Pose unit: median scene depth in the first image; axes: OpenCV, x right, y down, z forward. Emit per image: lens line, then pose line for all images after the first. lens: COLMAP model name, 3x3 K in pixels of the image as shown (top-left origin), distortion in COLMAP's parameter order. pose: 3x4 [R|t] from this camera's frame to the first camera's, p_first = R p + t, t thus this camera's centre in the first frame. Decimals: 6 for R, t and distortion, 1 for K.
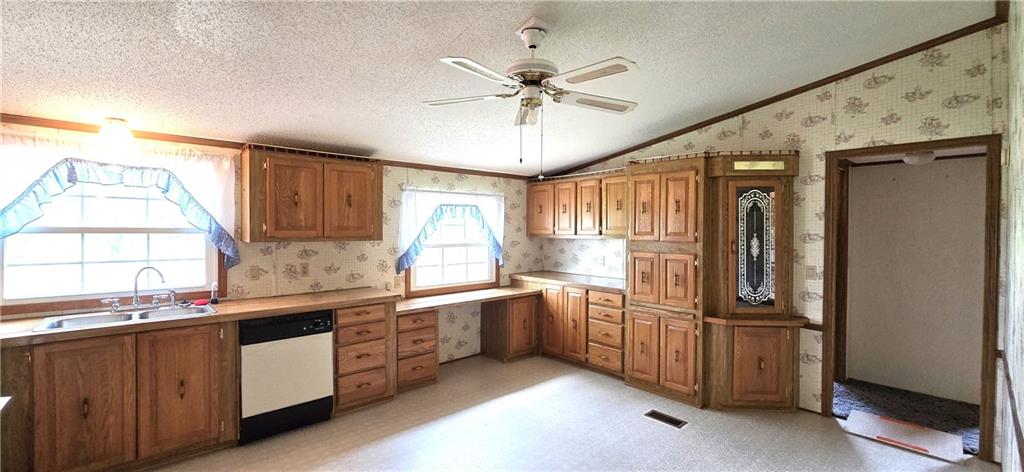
lens RADIAL K [[426.2, 0, 512.0], [0, 426.2, 236.0], [0, 0, 1]] dist [0.000583, 0.000205]
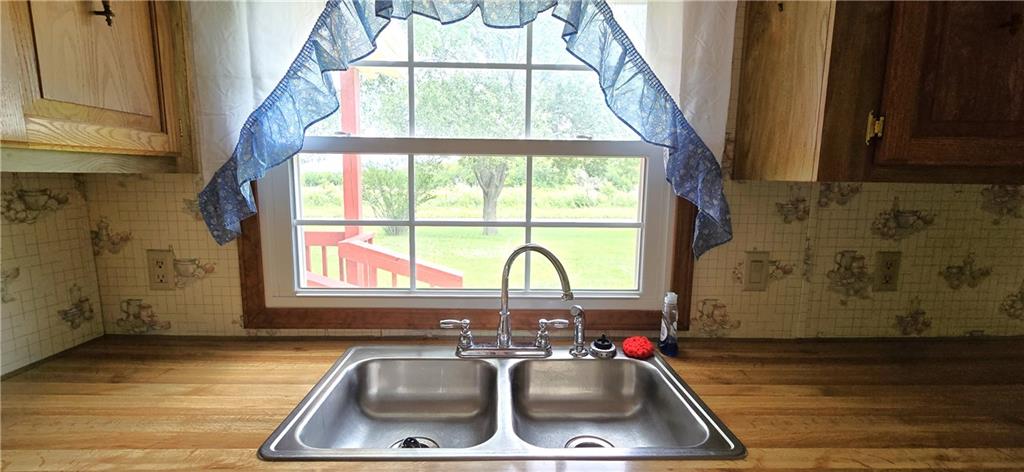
lens RADIAL K [[426.2, 0, 512.0], [0, 426.2, 236.0], [0, 0, 1]] dist [0.000583, 0.000205]
pose [[0.761219, 0.094944, -0.641507, -0.544340], [-0.013745, 0.991364, 0.130413, 0.014620], [0.648350, -0.090455, 0.755950, 0.615547]]
